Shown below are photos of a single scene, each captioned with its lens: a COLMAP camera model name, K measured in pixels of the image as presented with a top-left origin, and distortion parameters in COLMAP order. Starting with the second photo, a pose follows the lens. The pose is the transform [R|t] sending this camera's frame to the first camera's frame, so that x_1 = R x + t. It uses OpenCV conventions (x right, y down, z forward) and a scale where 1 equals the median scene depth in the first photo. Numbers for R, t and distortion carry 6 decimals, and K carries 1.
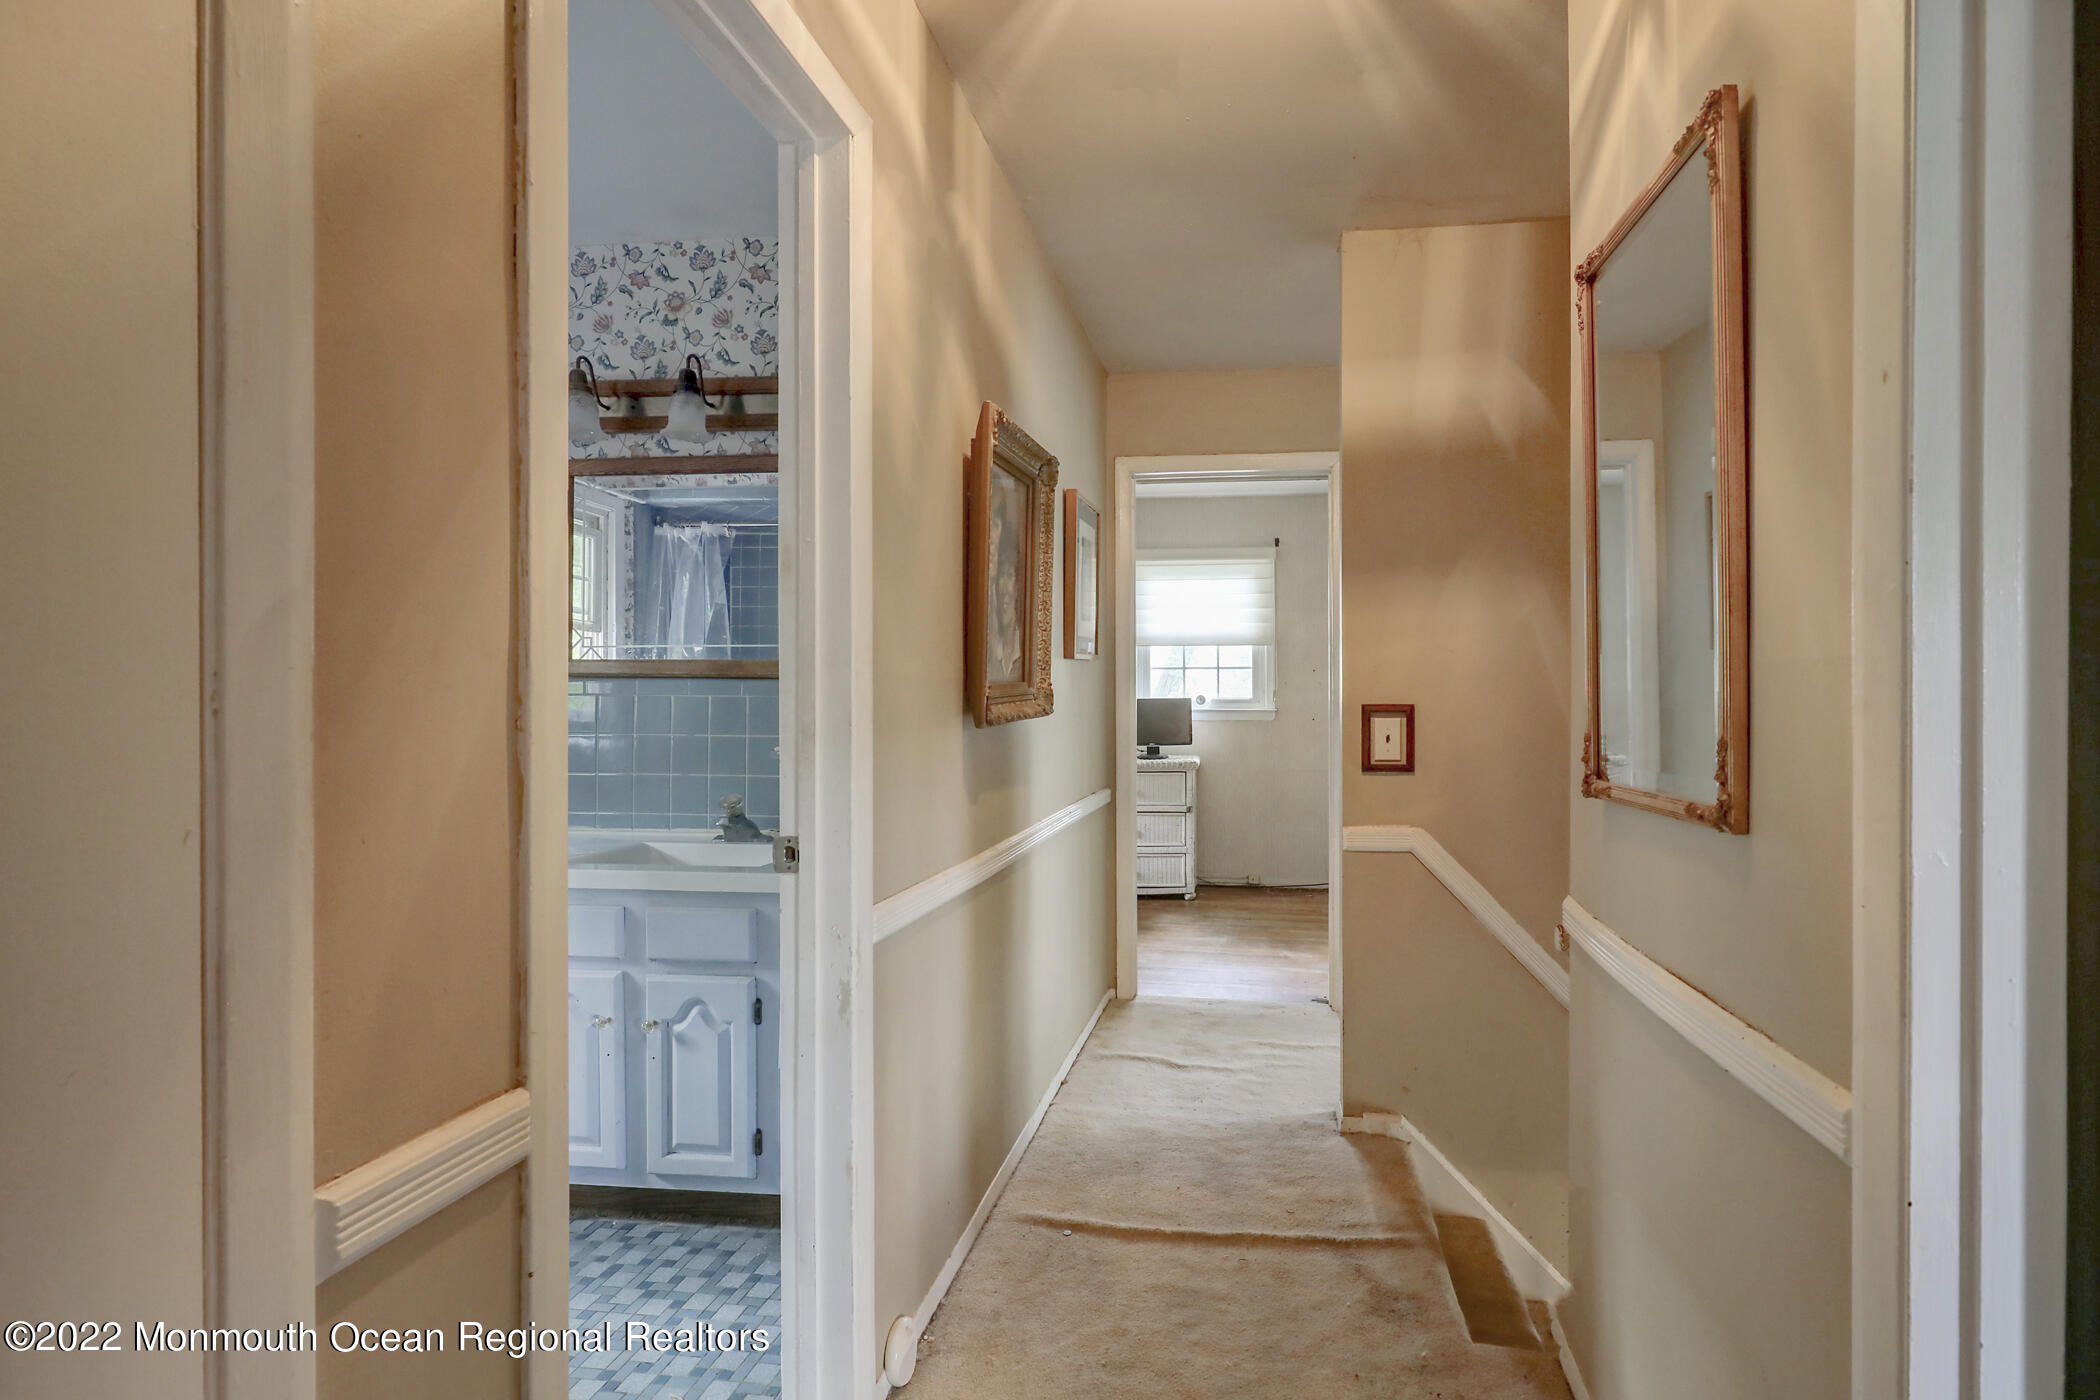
lens RADIAL K [[1010.7, 0, 1052.0], [0, 1010.7, 700.0], [0, 0, 1]] dist [-0.004040, -0.000372]
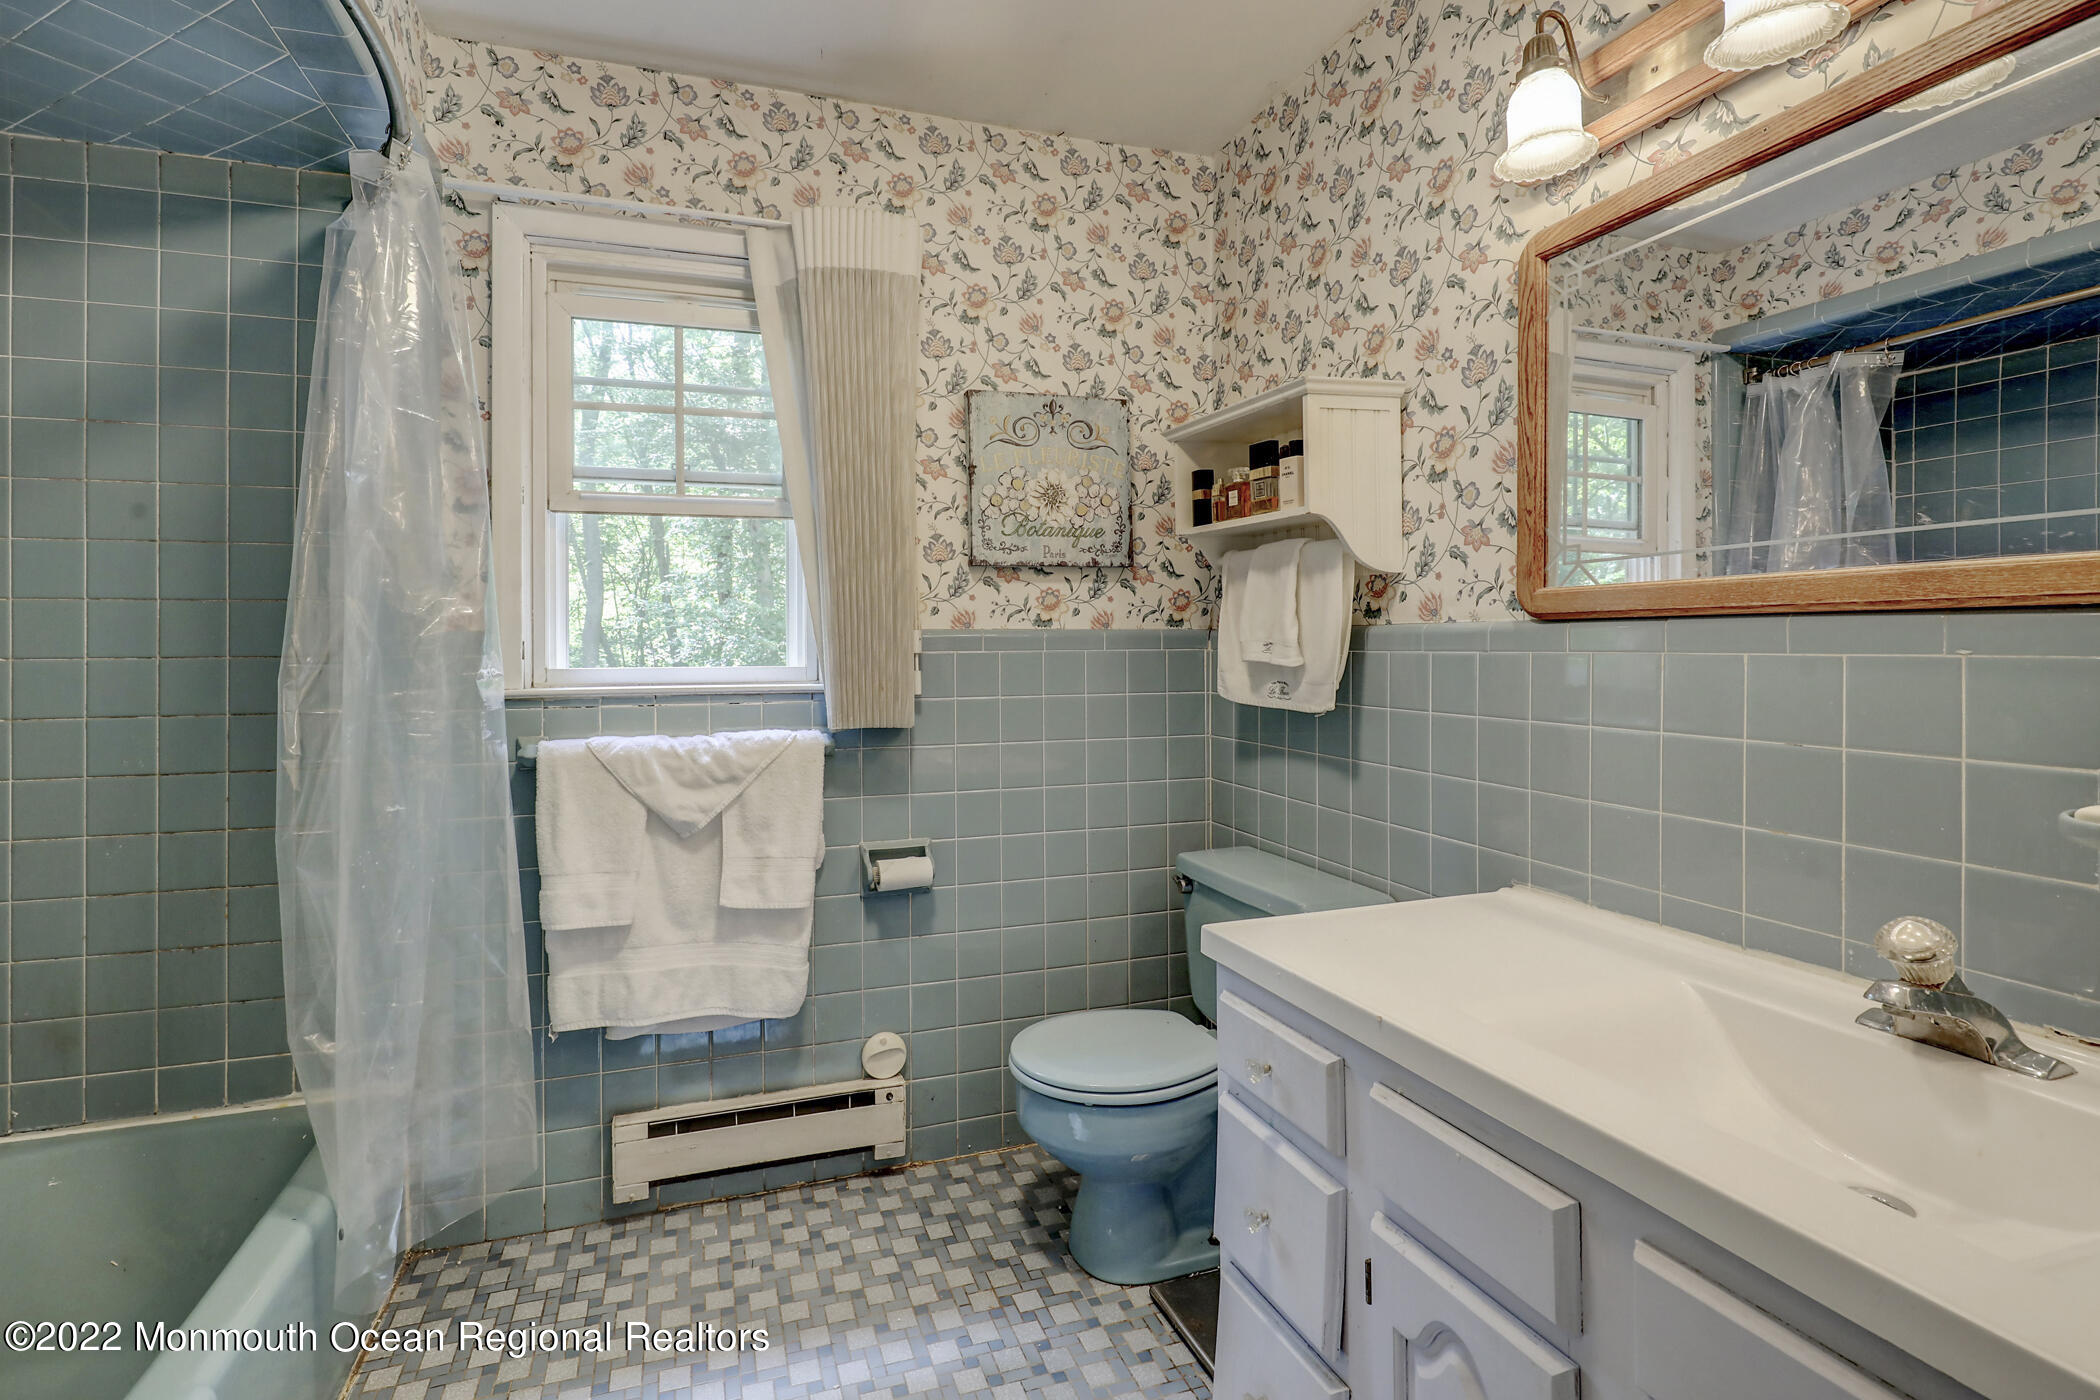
lens RADIAL K [[1010.7, 0, 1041.1], [0, 1010.7, 646.2], [0, 0, 1]] dist [-0.004040, -0.000372]
pose [[0.533296, -0.002264, -0.845926, -0.096414], [0.001412, 0.999997, -0.001786, -0.006177], [0.845927, -0.000242, 0.533298, 0.292784]]
